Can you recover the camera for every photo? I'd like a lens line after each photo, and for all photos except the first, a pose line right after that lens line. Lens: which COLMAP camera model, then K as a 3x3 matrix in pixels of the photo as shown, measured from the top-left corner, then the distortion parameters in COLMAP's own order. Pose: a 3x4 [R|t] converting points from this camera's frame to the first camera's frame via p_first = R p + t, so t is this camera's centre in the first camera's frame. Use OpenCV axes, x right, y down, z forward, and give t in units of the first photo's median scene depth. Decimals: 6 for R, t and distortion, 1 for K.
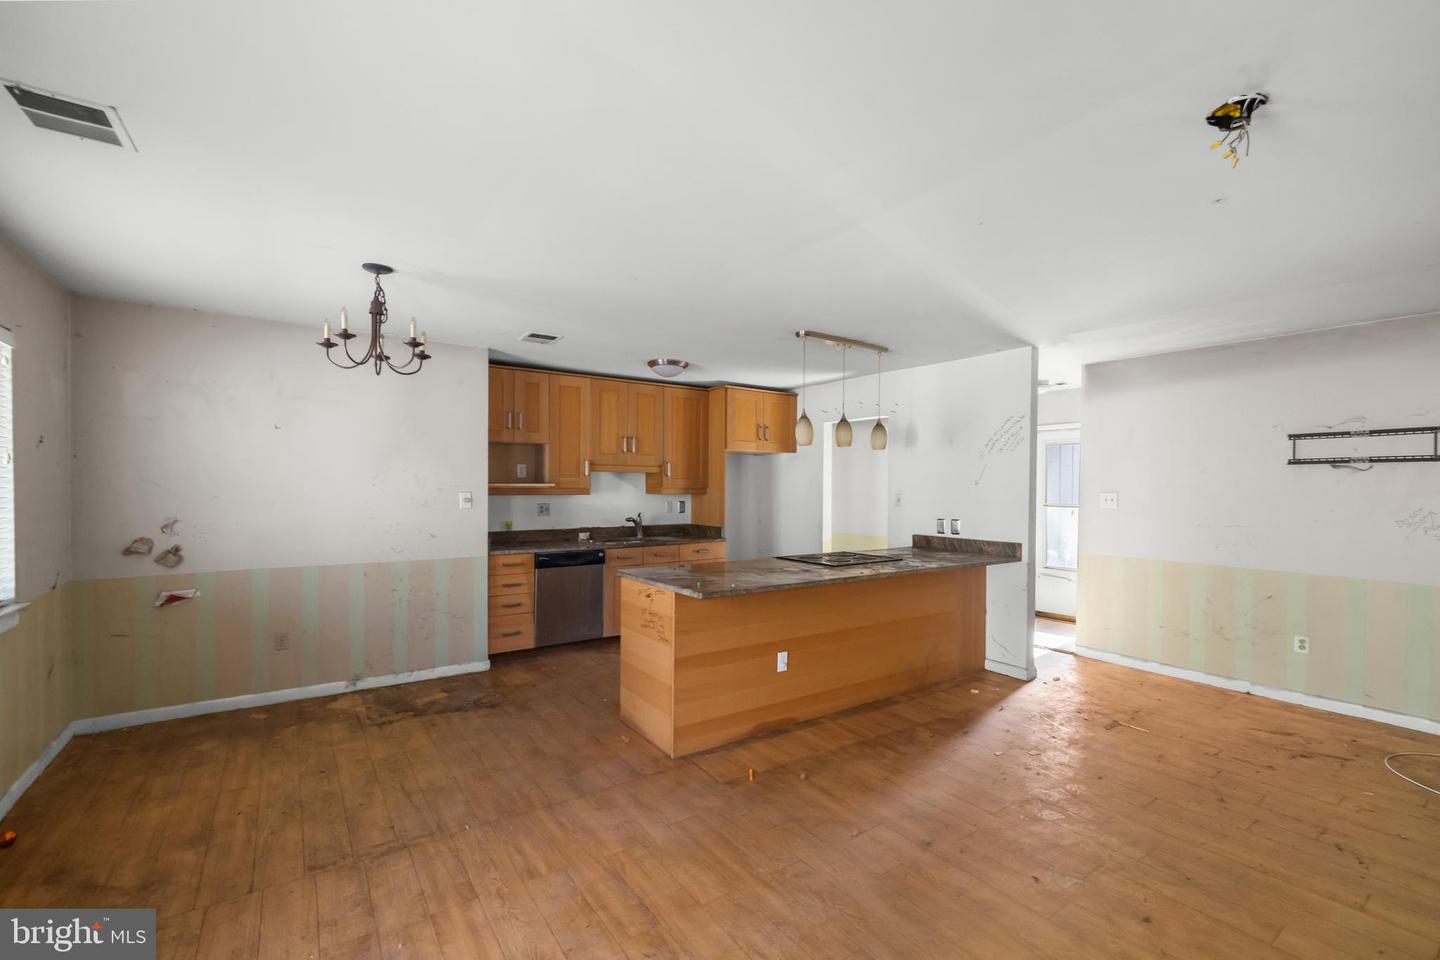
lens RADIAL K [[611.2, 0, 716.1], [0, 611.2, 487.8], [0, 0, 1]] dist [0.000136, 0.000029]
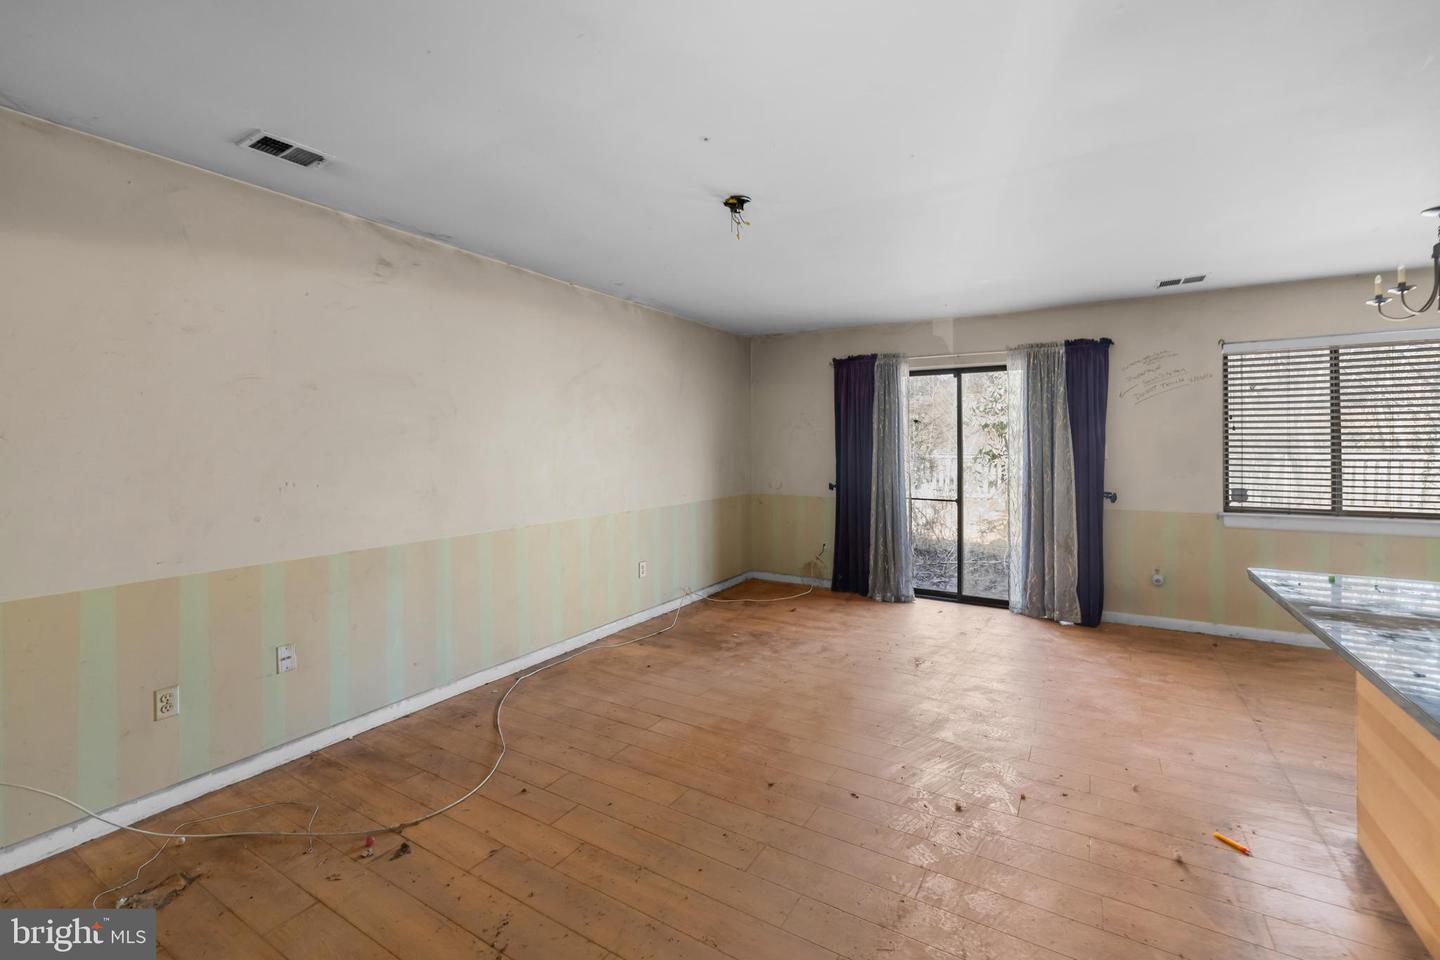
lens RADIAL K [[611.2, 0, 733.0], [0, 611.2, 441.5], [0, 0, 1]] dist [0.000136, 0.000029]
pose [[-0.905677, -0.008455, -0.423883, 0.728348], [-0.006948, 0.999963, -0.005101, 0.015022], [0.423911, -0.001674, -0.905702, 1.159415]]
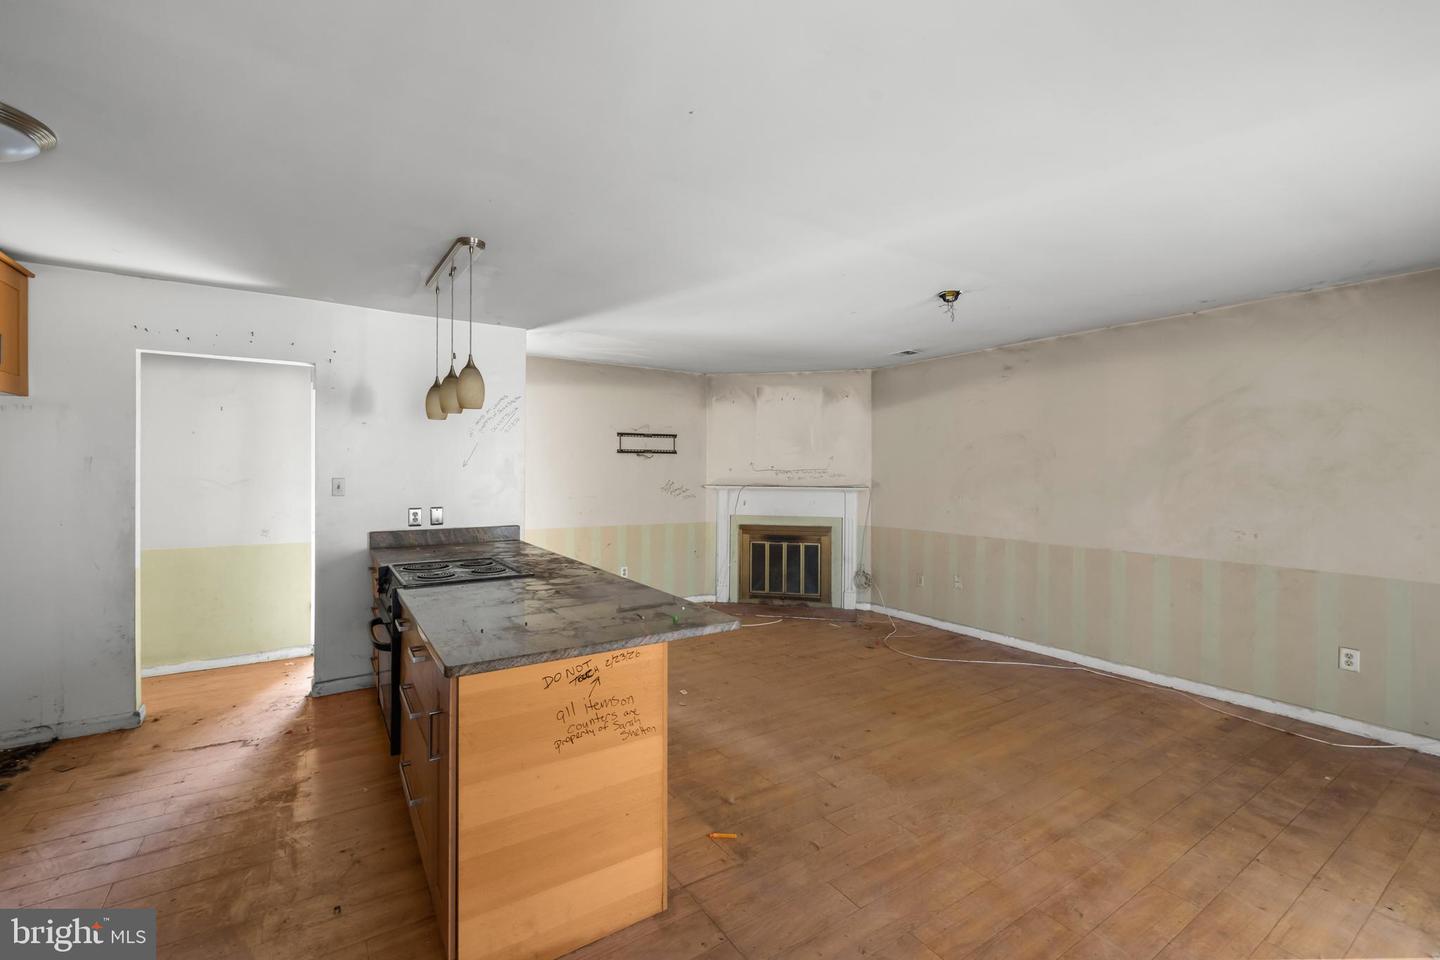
lens RADIAL K [[611.2, 0, 716.6], [0, 611.2, 471.1], [0, 0, 1]] dist [0.000136, 0.000029]
pose [[0.022093, -0.007684, 0.999726, -0.605176], [-0.001680, 0.999969, 0.007723, -0.006881], [-0.999755, -0.001850, 0.022079, 0.824340]]
